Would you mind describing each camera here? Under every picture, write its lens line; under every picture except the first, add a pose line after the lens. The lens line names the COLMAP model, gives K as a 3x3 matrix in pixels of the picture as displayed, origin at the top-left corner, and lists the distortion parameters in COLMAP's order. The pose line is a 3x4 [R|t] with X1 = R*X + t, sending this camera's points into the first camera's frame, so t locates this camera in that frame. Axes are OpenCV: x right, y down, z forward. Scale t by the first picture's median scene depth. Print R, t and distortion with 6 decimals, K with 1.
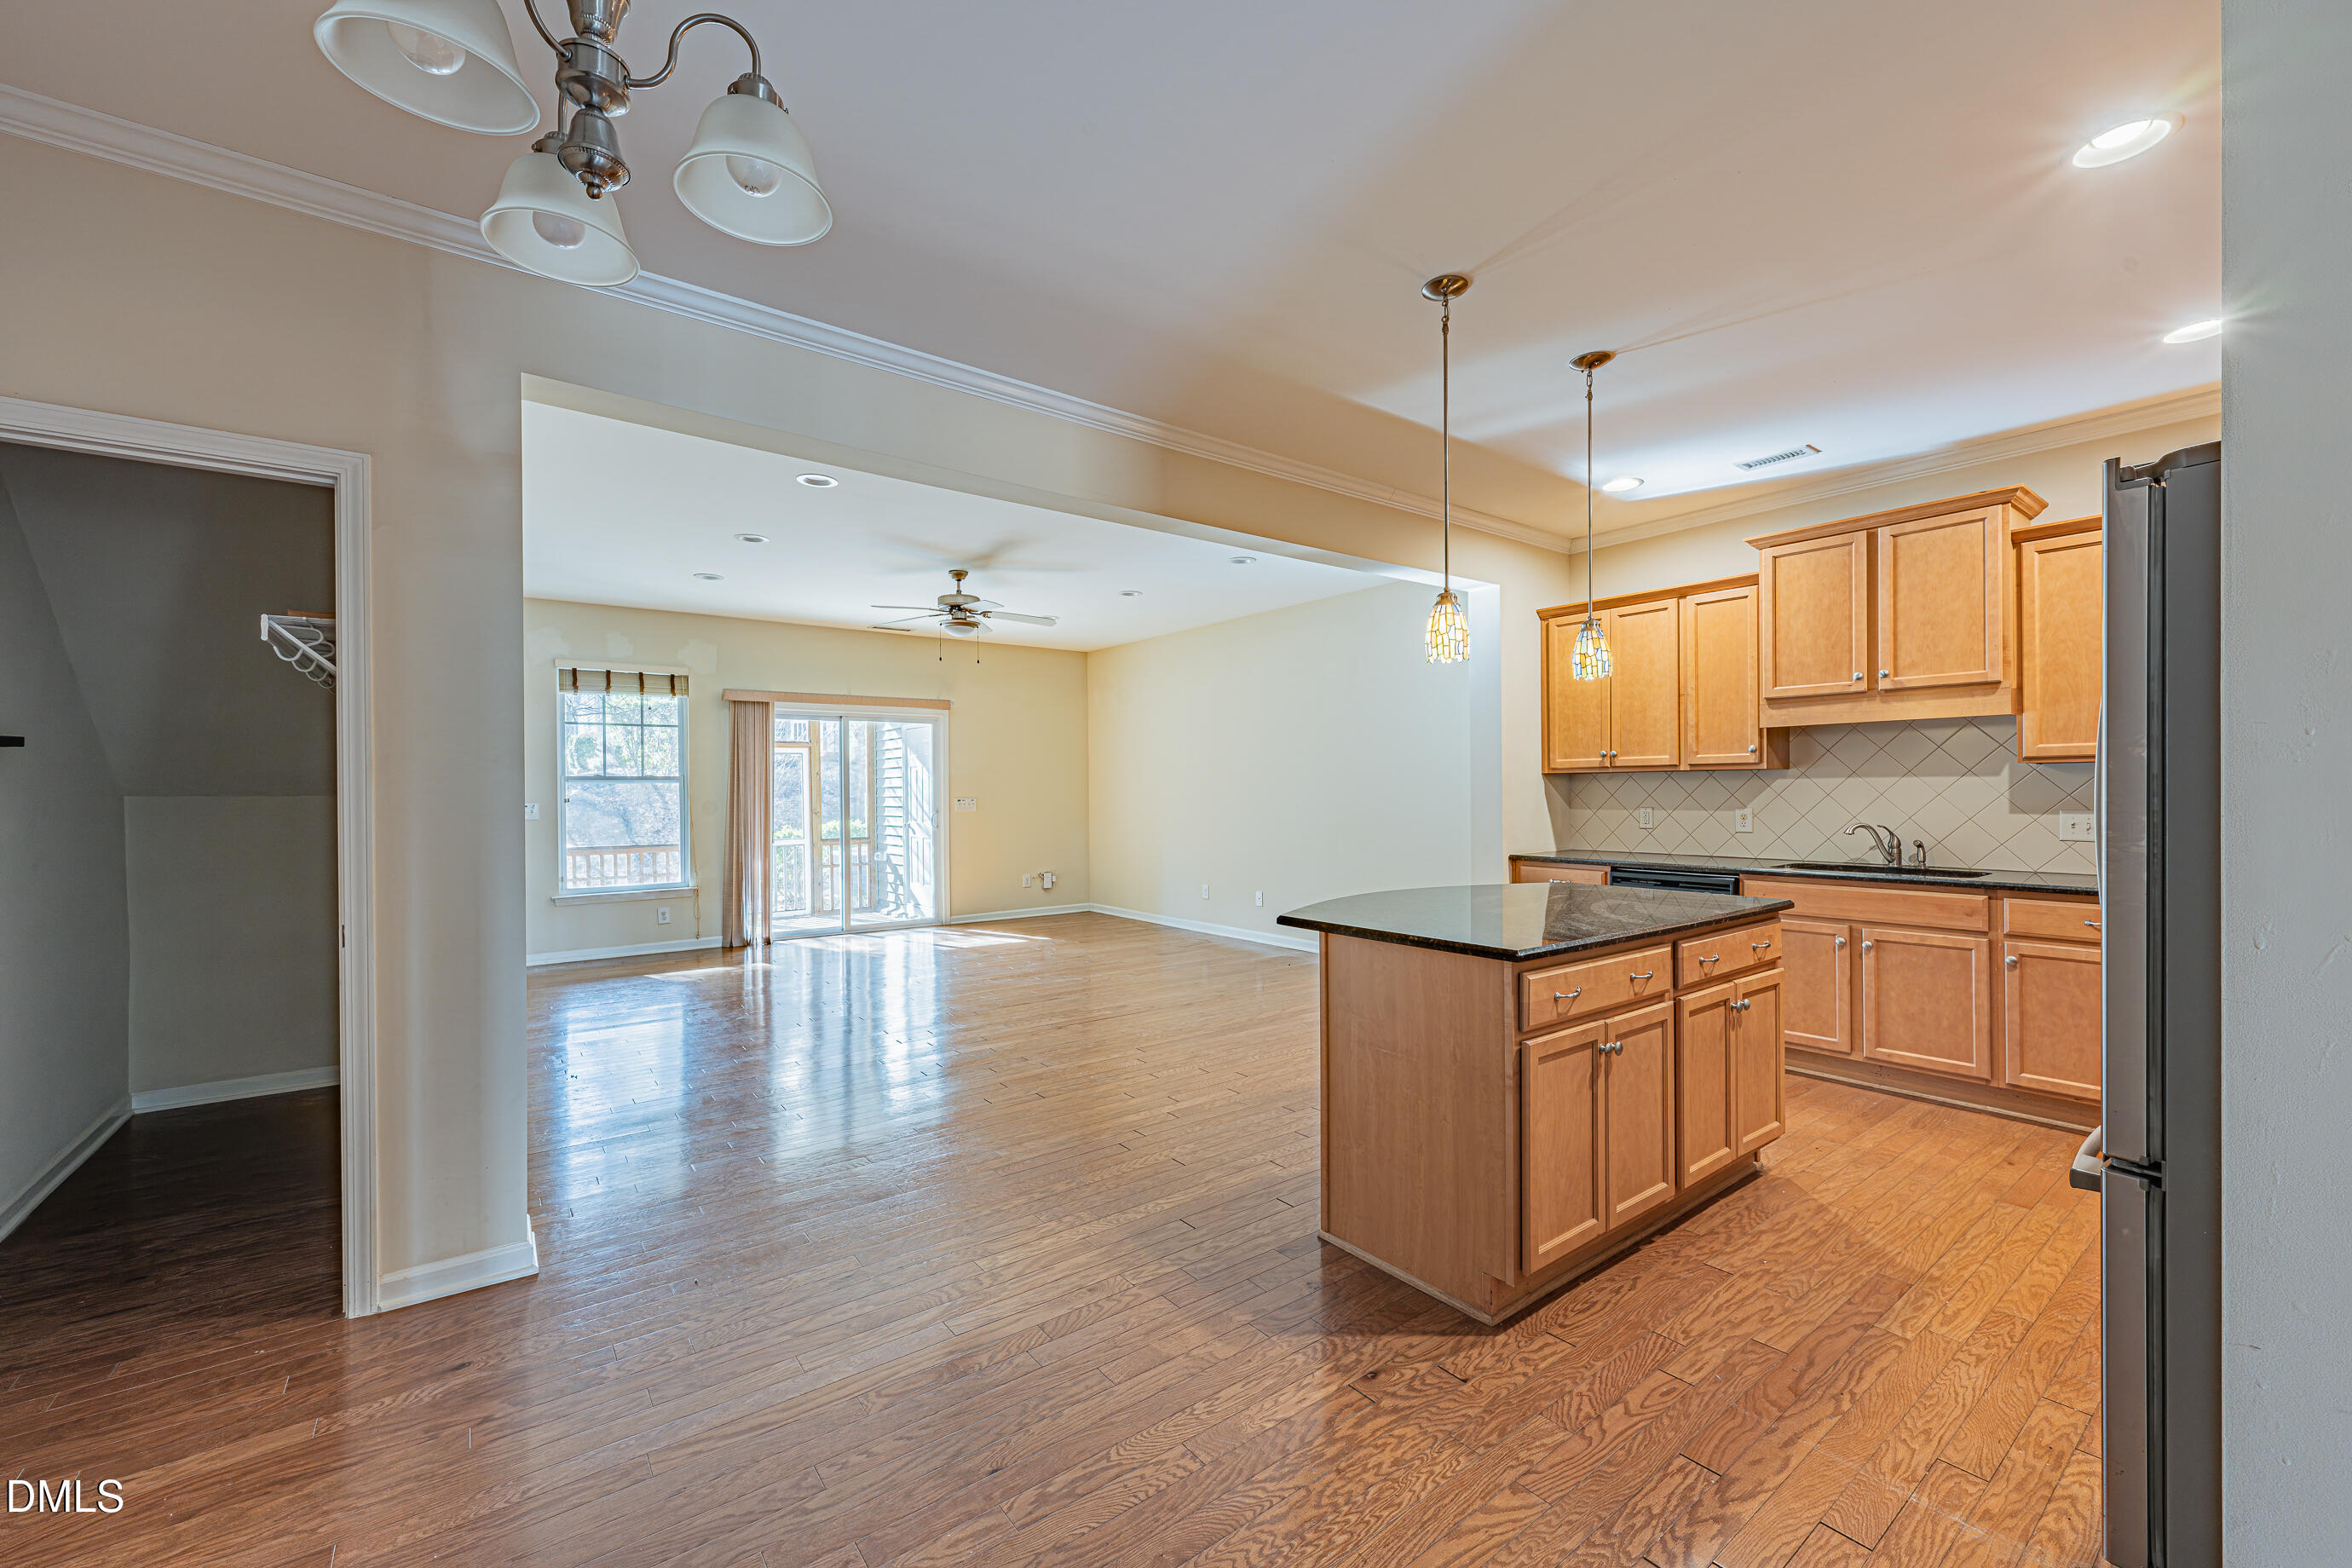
lens RADIAL K [[928.8, 0, 1191.0], [0, 928.8, 789.4], [0, 0, 1]] dist [-0.000425, 0.000270]
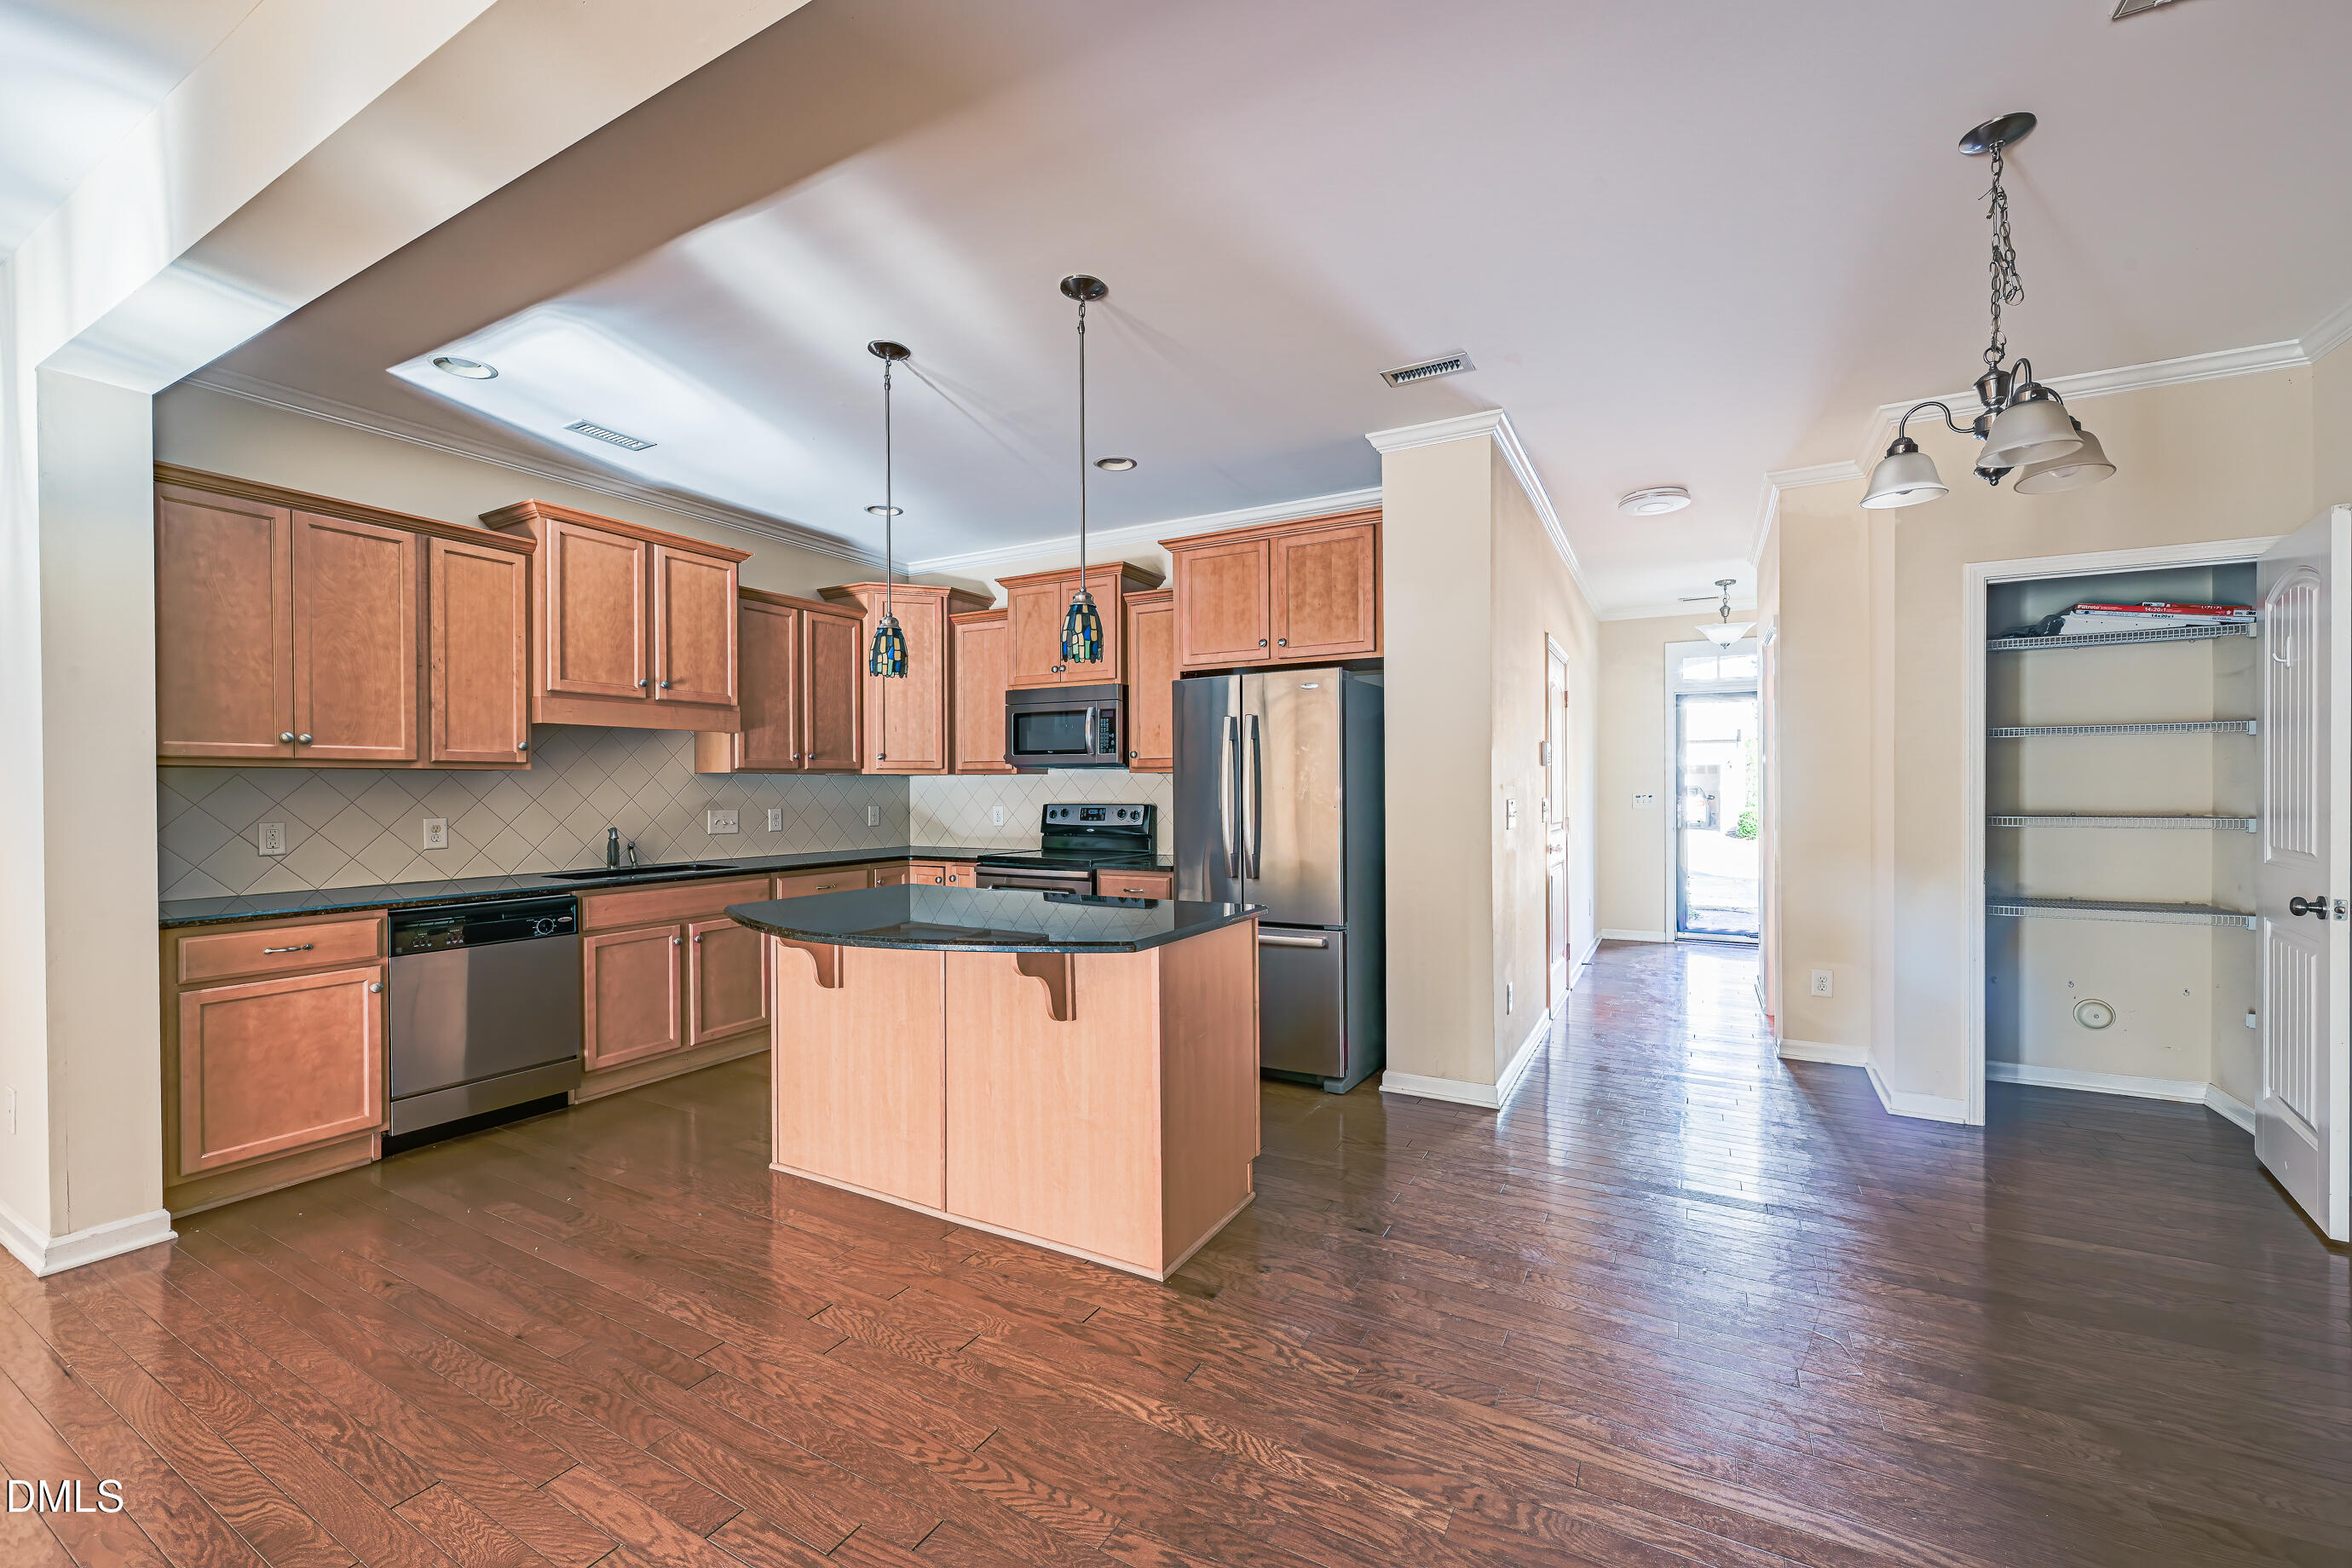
lens RADIAL K [[928.8, 0, 1182.2], [0, 928.8, 793.4], [0, 0, 1]] dist [-0.000425, 0.000270]
pose [[-0.392542, 0.004240, 0.919724, -0.429361], [0.006863, 0.999975, -0.001681, 0.005232], [-0.919709, 0.005652, -0.392561, 0.814328]]
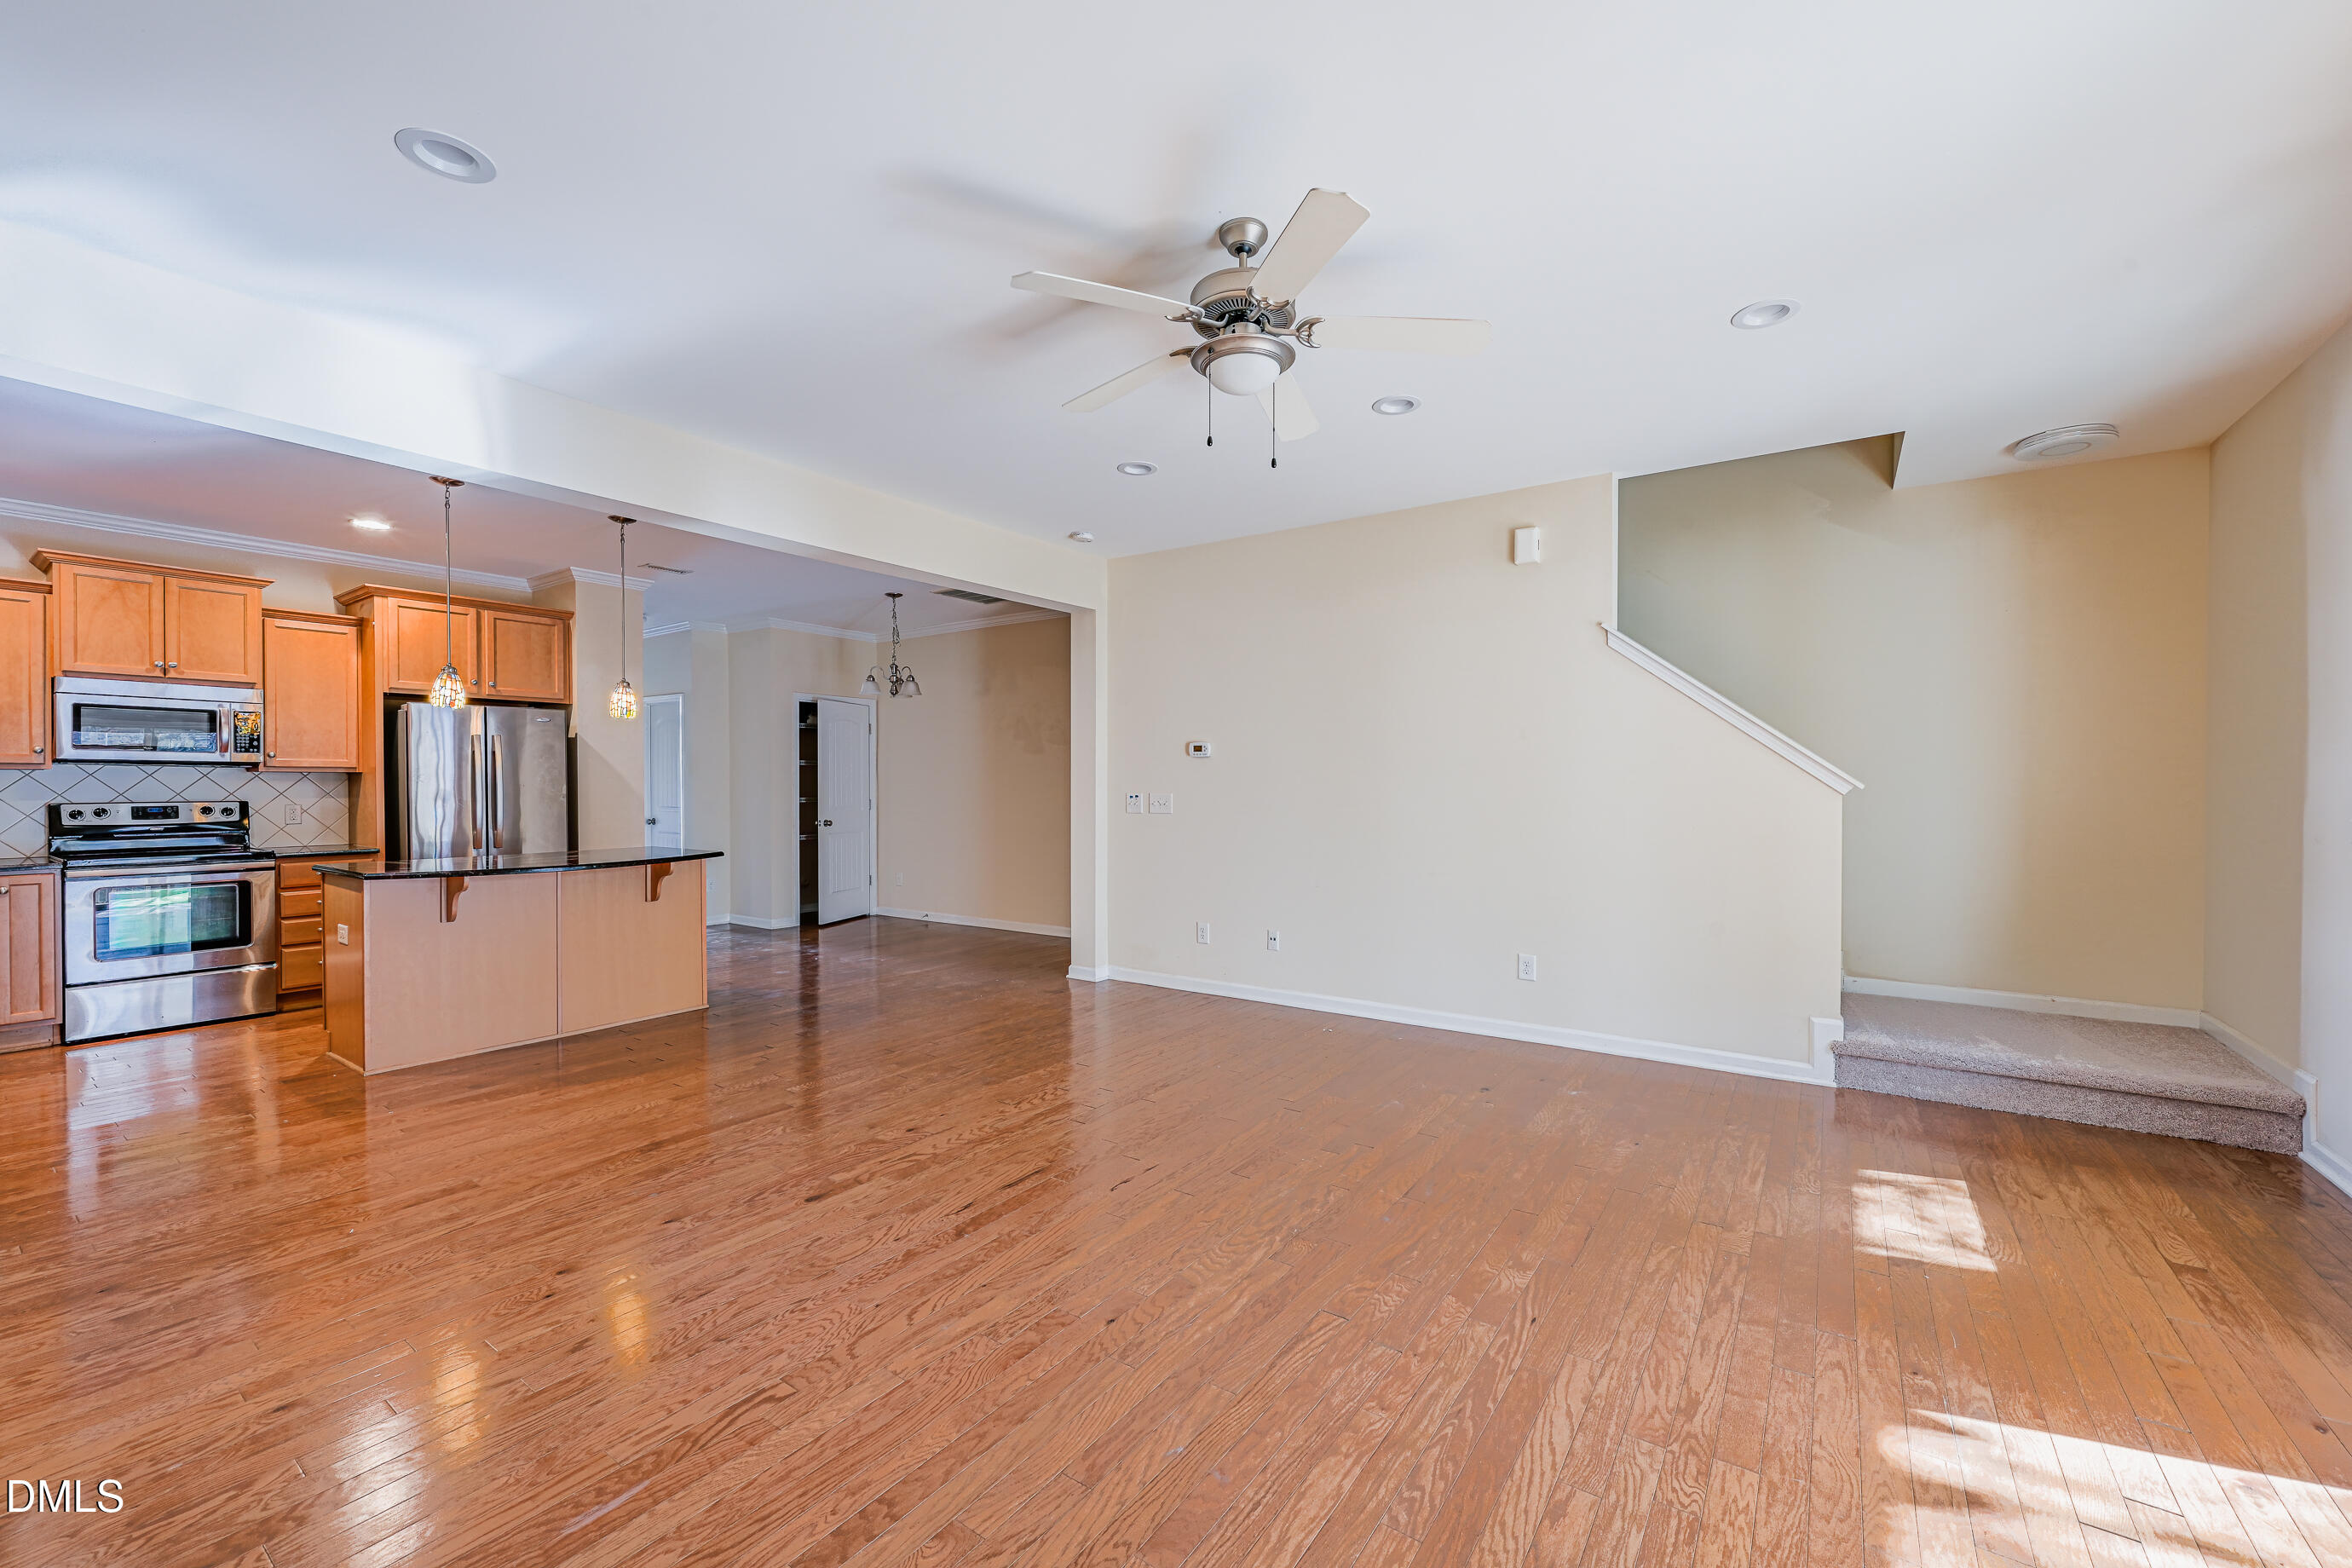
lens RADIAL K [[928.8, 0, 1184.2], [0, 928.8, 784.3], [0, 0, 1]] dist [-0.000425, 0.000270]
pose [[-0.949741, 0.014649, -0.312693, -0.138905], [0.011691, 0.999867, 0.011331, -0.004048], [0.312818, 0.007106, -0.949787, 1.945297]]
